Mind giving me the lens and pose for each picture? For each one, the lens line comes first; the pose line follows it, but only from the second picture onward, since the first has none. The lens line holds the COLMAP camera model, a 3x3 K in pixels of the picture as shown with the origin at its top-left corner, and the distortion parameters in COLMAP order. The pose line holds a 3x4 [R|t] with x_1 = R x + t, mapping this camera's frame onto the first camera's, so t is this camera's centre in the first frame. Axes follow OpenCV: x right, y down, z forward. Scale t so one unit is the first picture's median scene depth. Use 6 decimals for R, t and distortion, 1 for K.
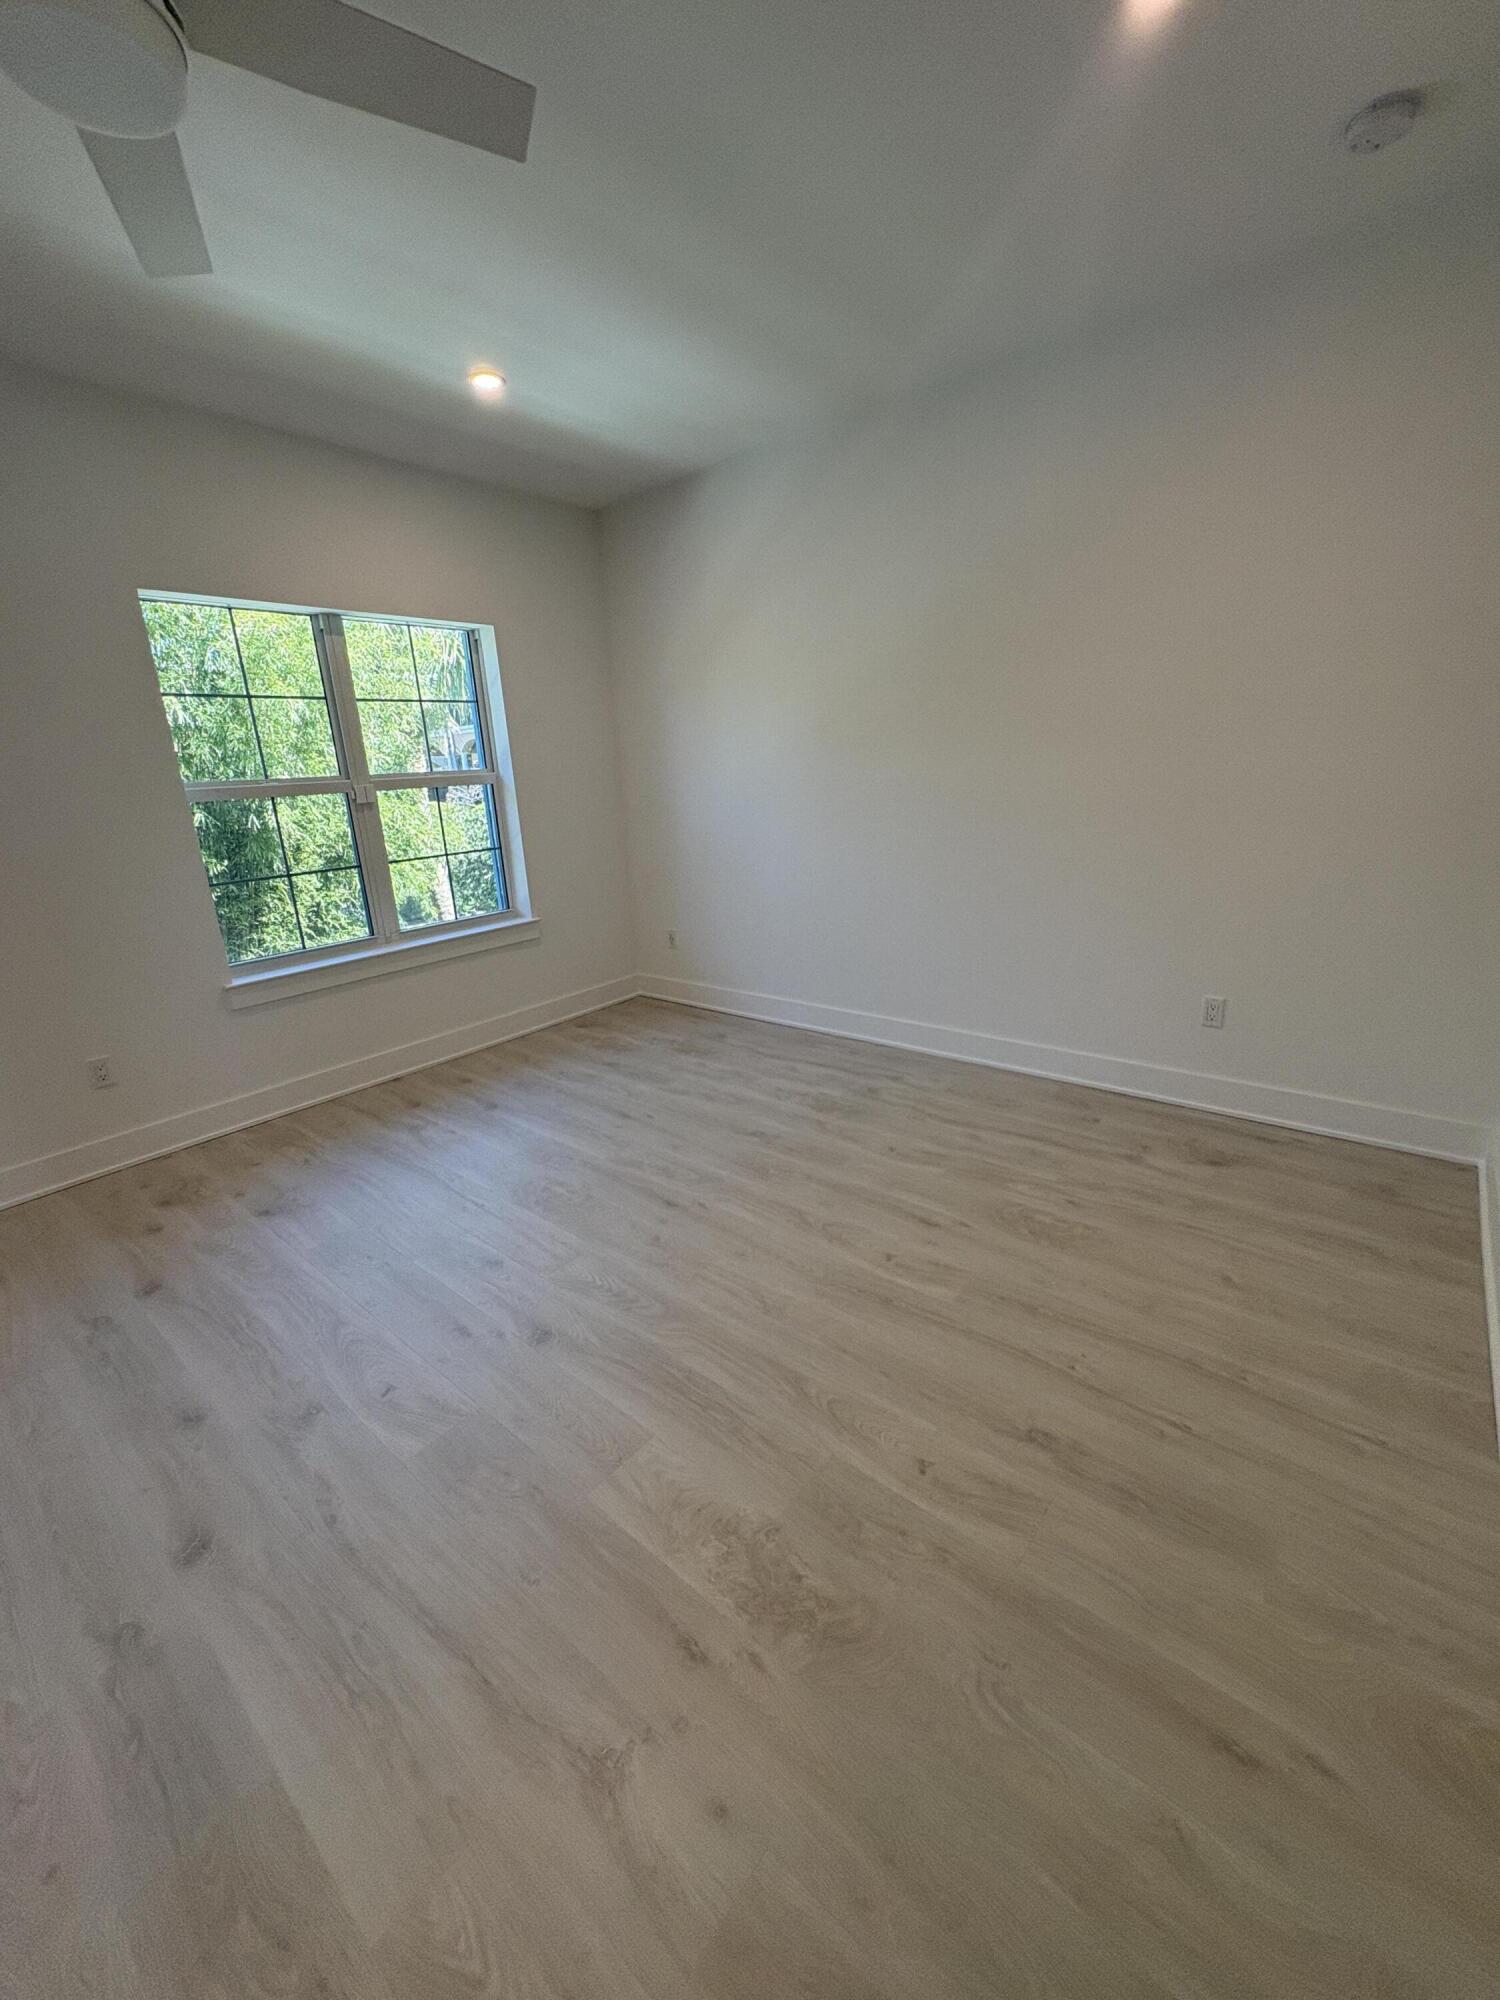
lens RADIAL K [[794.7, 0, 751.9], [0, 794.7, 1002.2], [0, 0, 1]] dist [-0.001702, 0.001418]
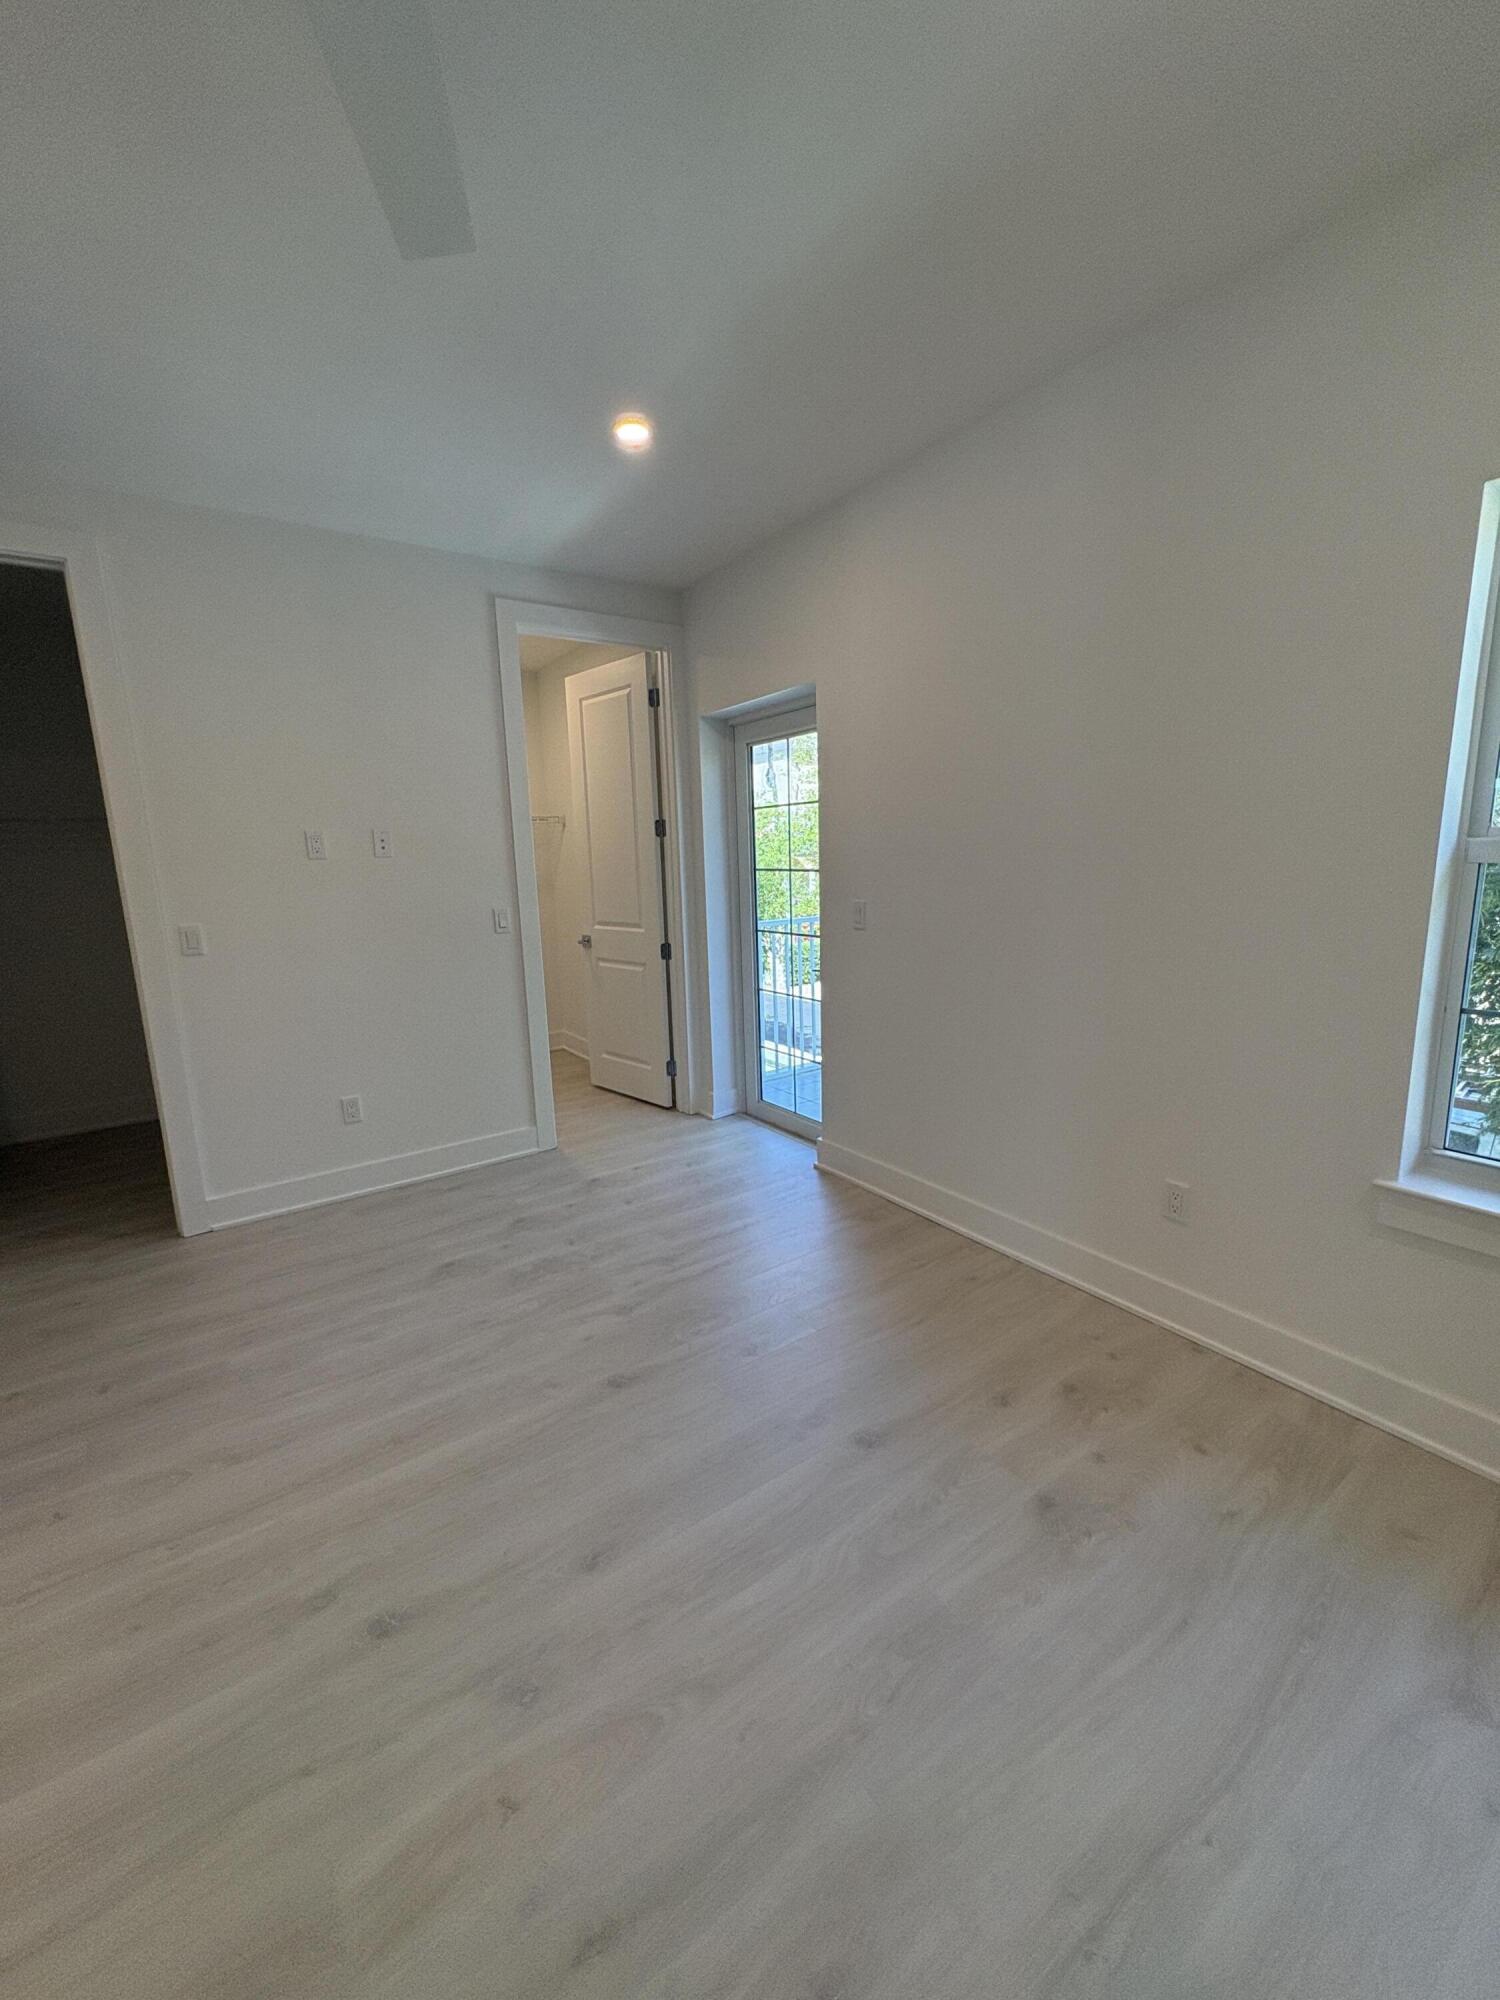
lens RADIAL K [[794.7, 0, 742.4], [0, 794.7, 1000.5], [0, 0, 1]] dist [-0.001702, 0.001418]
pose [[-0.269808, 0.232218, -0.934494, -0.033081], [-0.233891, 0.925616, 0.297541, -0.187283], [0.934076, 0.298849, -0.195425, 0.596491]]
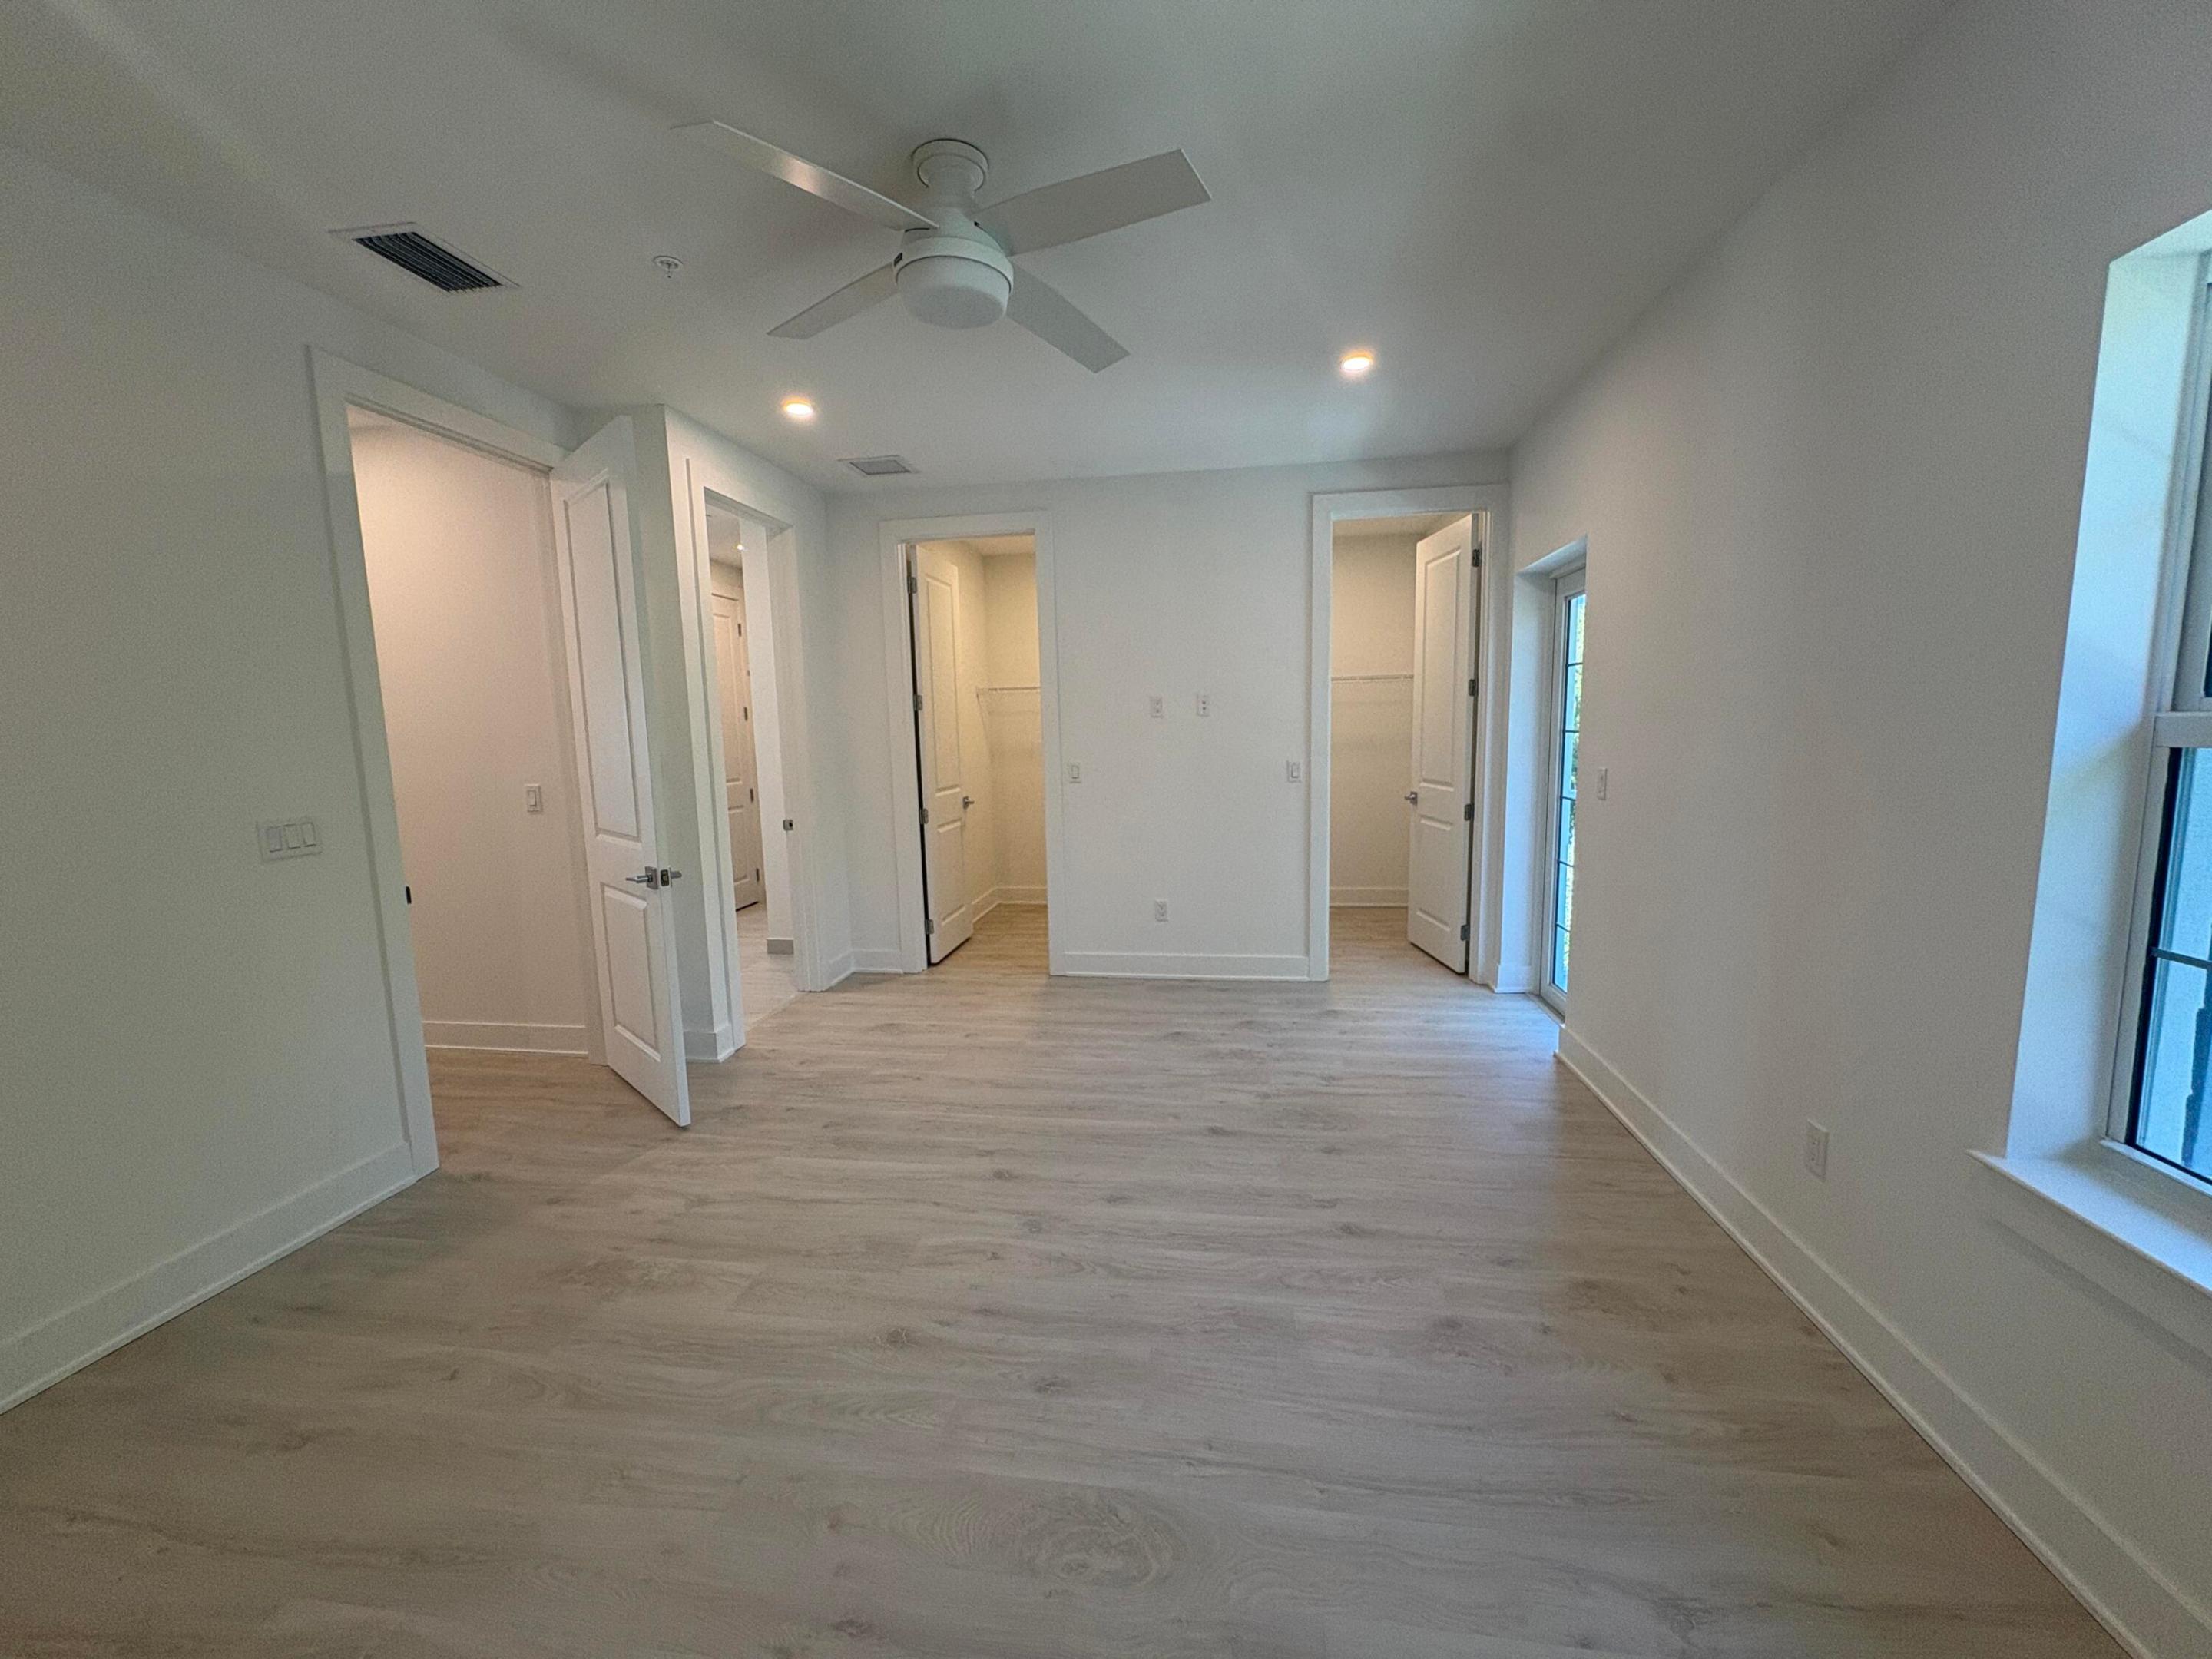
lens RADIAL K [[879.0, 0, 1102.4], [0, 879.0, 837.1], [0, 0, 1]] dist [-0.001702, 0.001418]
pose [[-0.856249, 0.135595, -0.498448, -0.023985], [-0.083825, 0.915670, 0.393092, -0.306032], [0.509716, 0.378368, -0.772676, 0.981803]]
